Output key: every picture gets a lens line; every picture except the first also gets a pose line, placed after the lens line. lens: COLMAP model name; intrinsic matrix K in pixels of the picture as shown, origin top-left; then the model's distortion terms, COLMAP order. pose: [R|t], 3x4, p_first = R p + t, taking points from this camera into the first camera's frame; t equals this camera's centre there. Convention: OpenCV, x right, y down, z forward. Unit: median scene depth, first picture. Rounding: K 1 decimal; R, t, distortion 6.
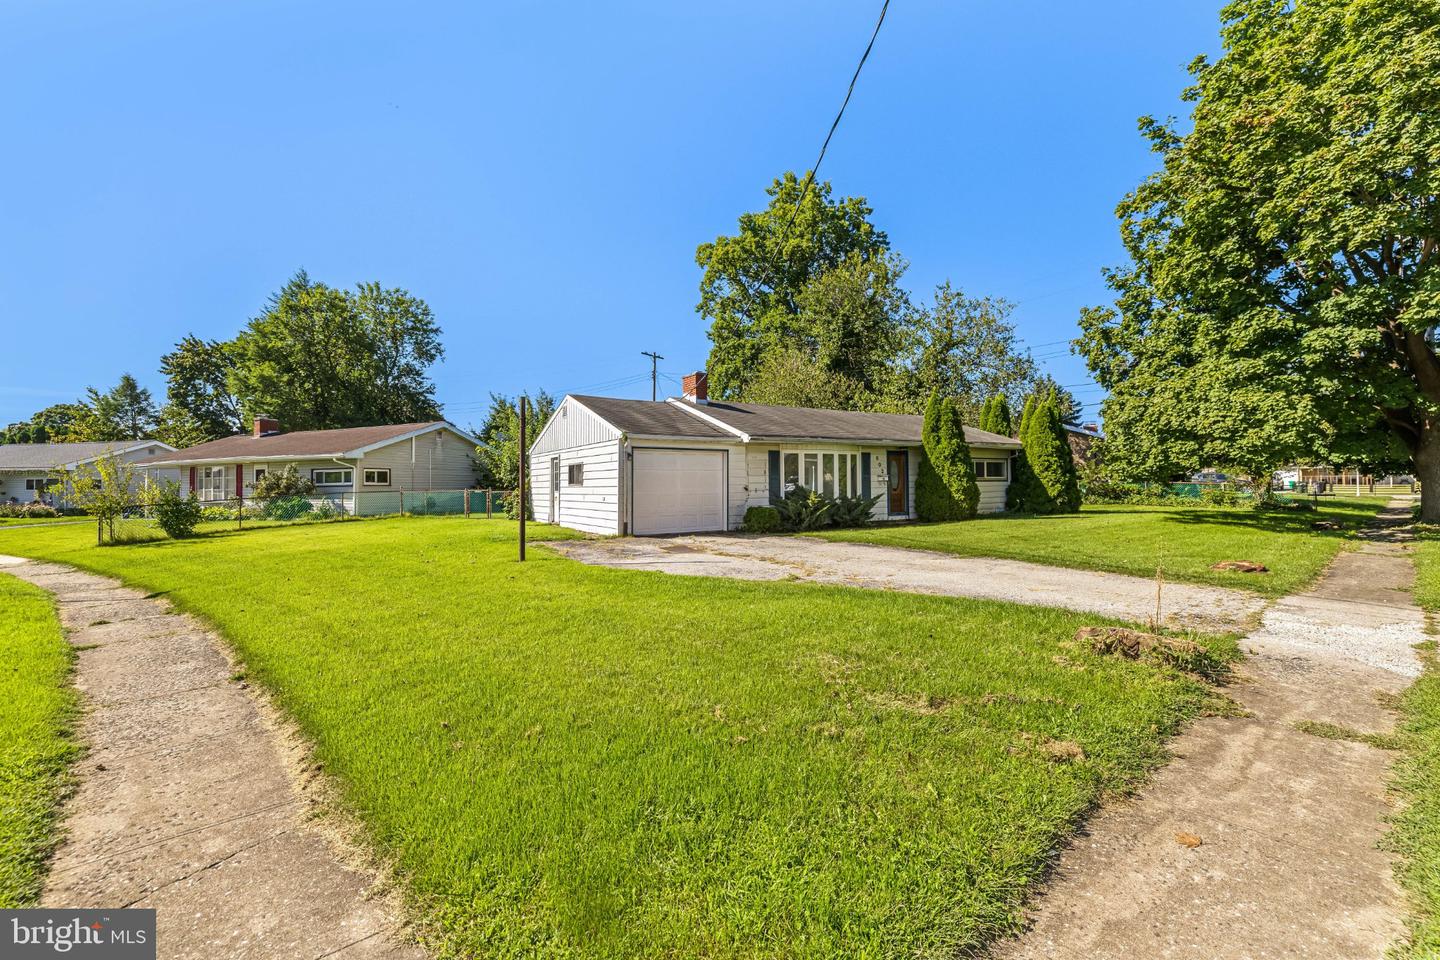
lens RADIAL K [[605.5, 0, 724.5], [0, 605.5, 475.1], [0, 0, 1]] dist [0.000319, 0.000739]
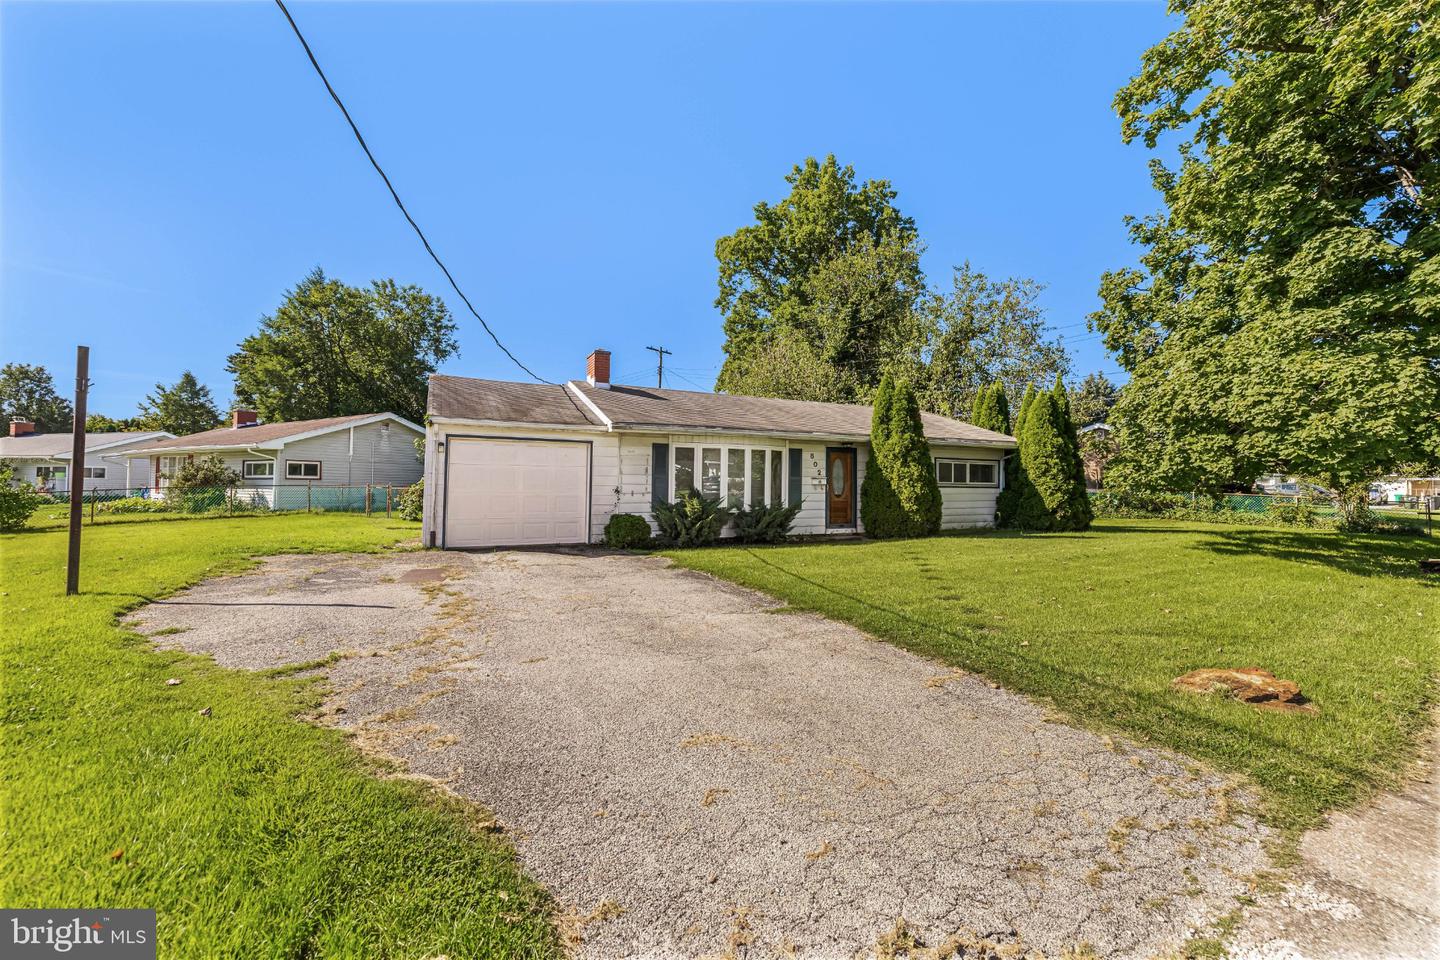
lens RADIAL K [[579.9, 0, 723.5], [0, 579.9, 475.9], [0, 0, 1]] dist [0.000936, 0.000459]
pose [[0.993943, 0.018492, -0.108332, 0.204599], [-0.018439, 0.999829, 0.001494, -0.000568], [0.108341, 0.000512, 0.994114, 0.210543]]
